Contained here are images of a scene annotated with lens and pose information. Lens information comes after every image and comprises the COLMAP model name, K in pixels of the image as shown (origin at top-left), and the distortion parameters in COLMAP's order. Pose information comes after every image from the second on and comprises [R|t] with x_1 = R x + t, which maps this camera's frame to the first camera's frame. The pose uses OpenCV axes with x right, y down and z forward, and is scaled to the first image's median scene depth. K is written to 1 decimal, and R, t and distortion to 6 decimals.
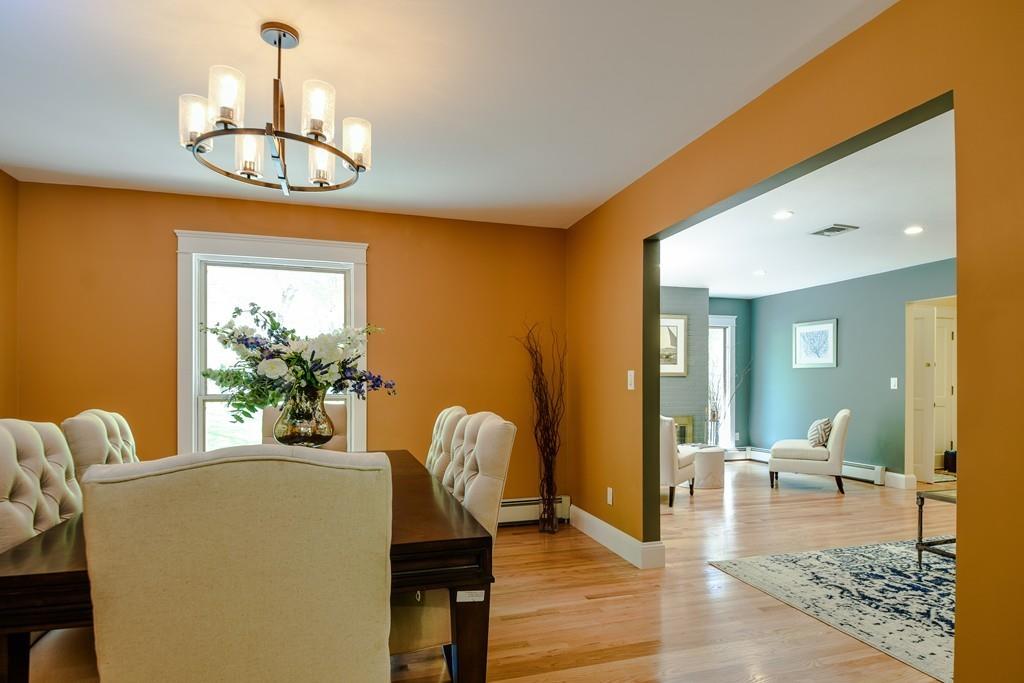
lens RADIAL K [[526.7, 0, 547.2], [0, 526.7, 391.0], [0, 0, 1]] dist [0.001820, -0.000170]
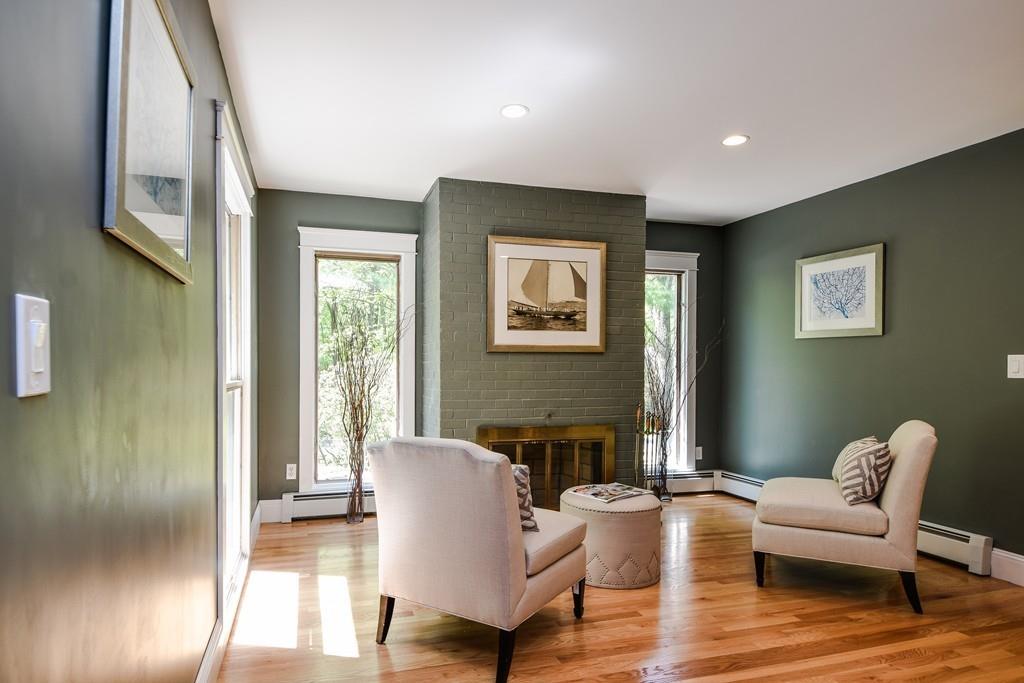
lens RADIAL K [[579.8, 0, 496.5], [0, 579.8, 376.7], [0, 0, 1]] dist [0.045019, -0.056933]
pose [[0.999932, 0.001883, -0.011493, 0.158988], [-0.001783, 0.999960, 0.008724, -0.007066], [0.011509, -0.008703, 0.999896, 0.385117]]
